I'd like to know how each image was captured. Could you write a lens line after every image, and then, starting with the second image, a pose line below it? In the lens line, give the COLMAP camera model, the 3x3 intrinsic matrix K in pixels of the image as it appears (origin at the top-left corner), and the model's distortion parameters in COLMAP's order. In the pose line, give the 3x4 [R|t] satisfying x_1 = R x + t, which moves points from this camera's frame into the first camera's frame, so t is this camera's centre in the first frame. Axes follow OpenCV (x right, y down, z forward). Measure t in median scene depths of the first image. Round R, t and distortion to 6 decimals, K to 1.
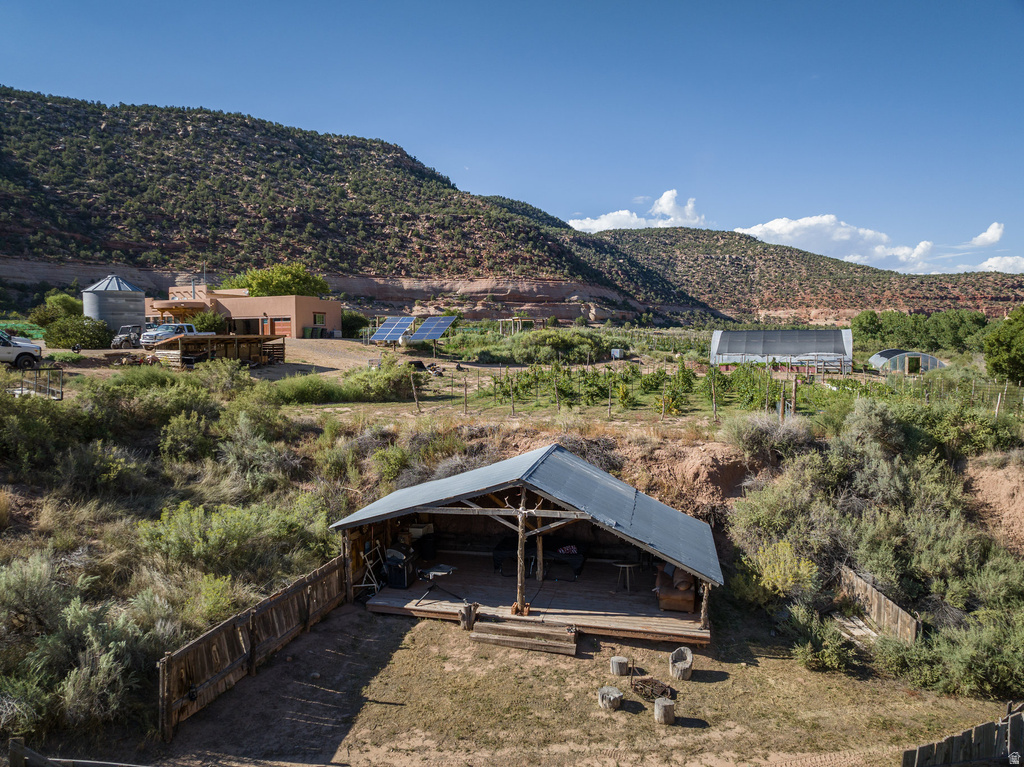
lens RADIAL K [[719.4, 0, 505.4], [0, 719.4, 385.8], [0, 0, 1]] dist [-0.051600, 0.020459]
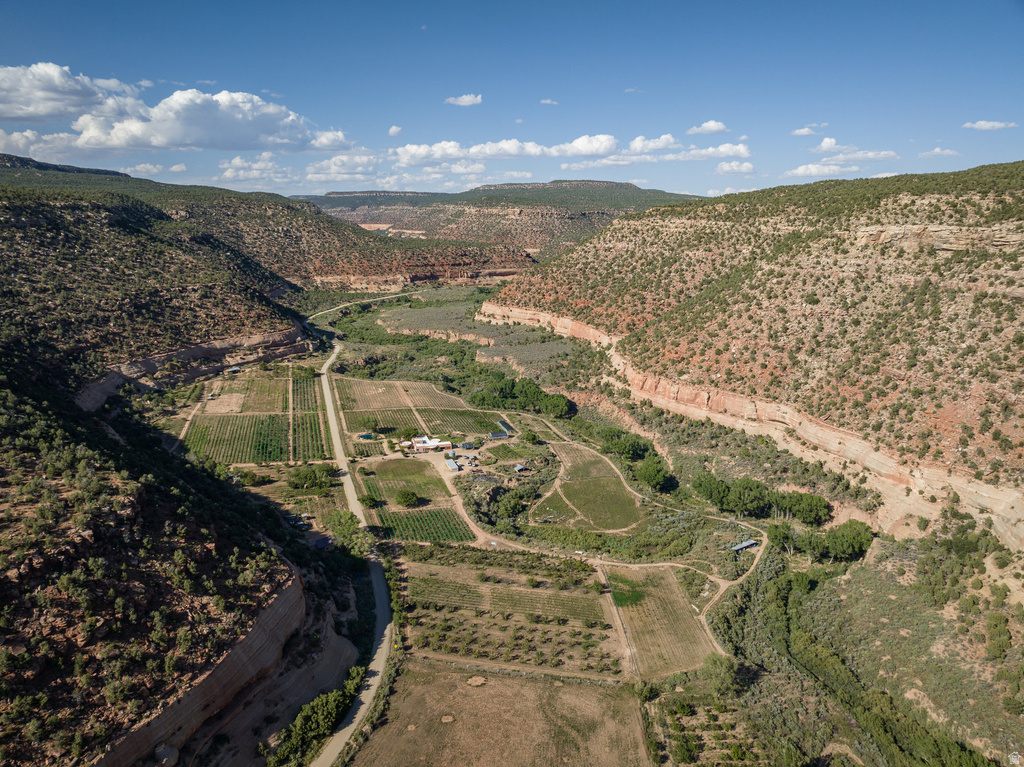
lens RADIAL K [[719.4, 0, 503.2], [0, 719.4, 387.8], [0, 0, 1]] dist [-0.051600, 0.020459]
pose [[0.751472, -0.146032, 0.643401, -0.660538], [0.034185, 0.982505, 0.183072, -0.293012], [-0.658879, -0.115578, 0.743317, -0.686588]]
